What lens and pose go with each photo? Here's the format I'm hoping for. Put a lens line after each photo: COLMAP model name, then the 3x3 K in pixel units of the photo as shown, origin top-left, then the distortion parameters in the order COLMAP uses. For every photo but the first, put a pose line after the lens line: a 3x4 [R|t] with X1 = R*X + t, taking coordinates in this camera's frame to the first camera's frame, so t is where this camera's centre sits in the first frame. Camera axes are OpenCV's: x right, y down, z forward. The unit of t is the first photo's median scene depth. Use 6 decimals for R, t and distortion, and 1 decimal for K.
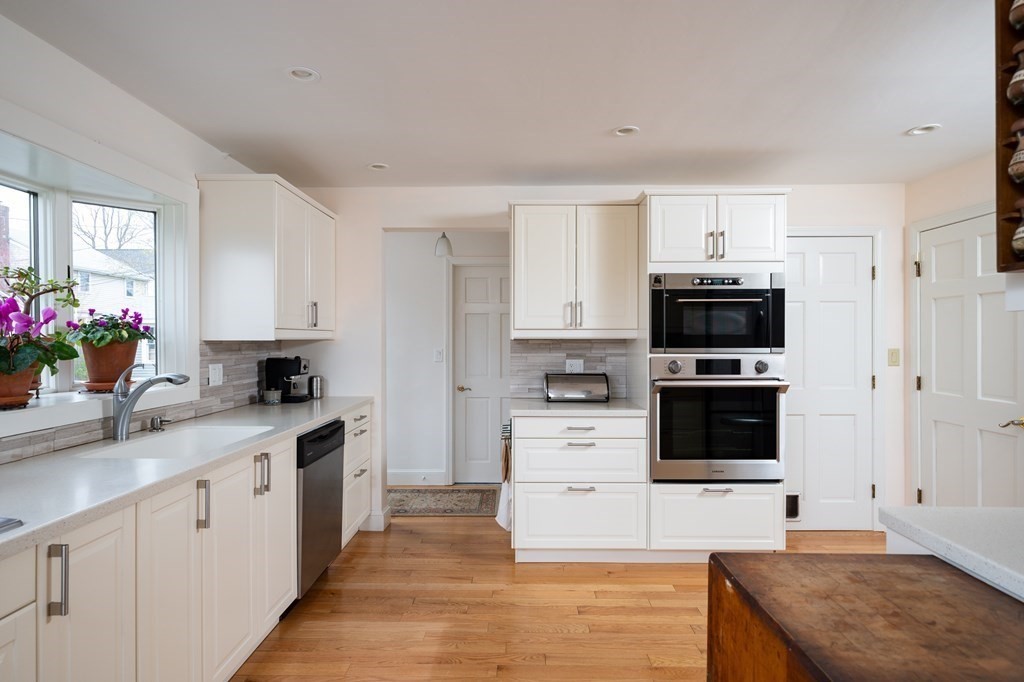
lens RADIAL K [[553.6, 0, 512.0], [0, 553.6, 341.0], [0, 0, 1]] dist [0.000206, 0.000282]
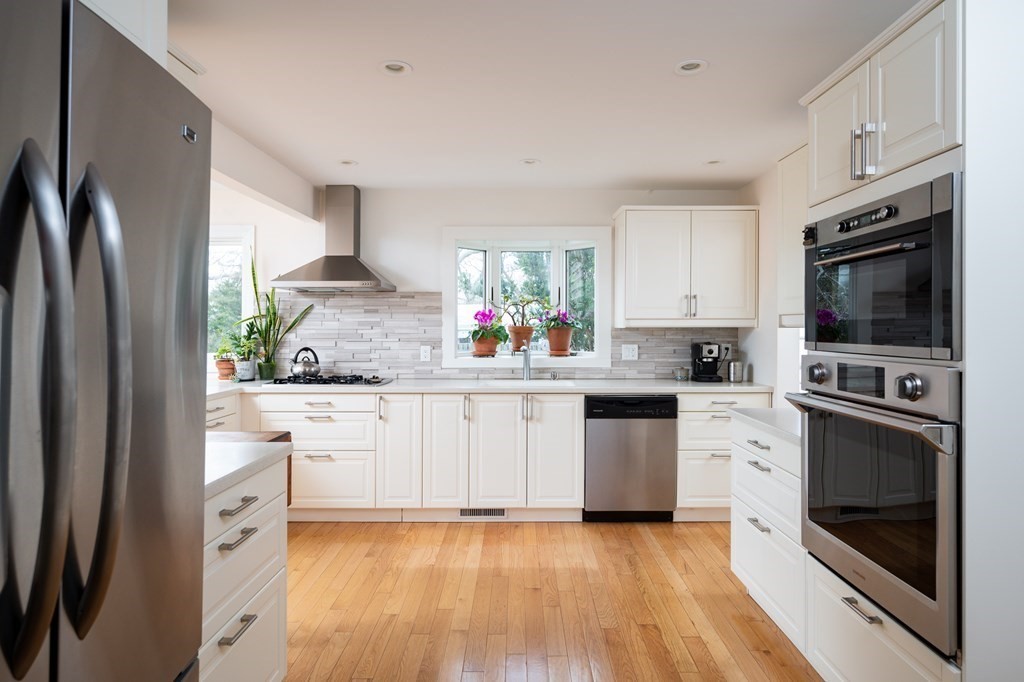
lens RADIAL K [[604.0, 0, 514.6], [0, 604.0, 322.1], [0, 0, 1]] dist [0.000838, -0.000027]
pose [[0.005338, -0.006505, -0.999965, 0.954851], [-0.002343, 0.999976, -0.006518, -0.004718], [0.999983, 0.002377, 0.005322, 0.662234]]
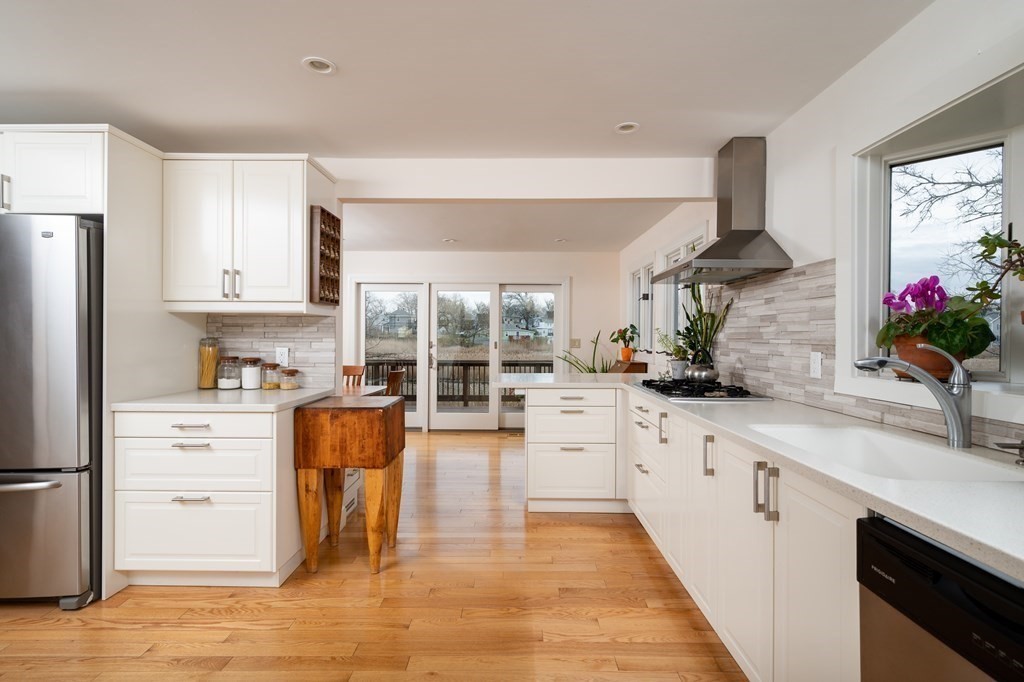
lens RADIAL K [[471.4, 0, 512.0], [0, 471.4, 341.0], [0, 0, 1]] dist [-0.000158, -0.000037]
pose [[-0.999942, -0.000220, -0.010737, -0.070265], [-0.000326, 0.999952, 0.009826, 0.021343], [0.010734, 0.009829, -0.999894, 1.134111]]
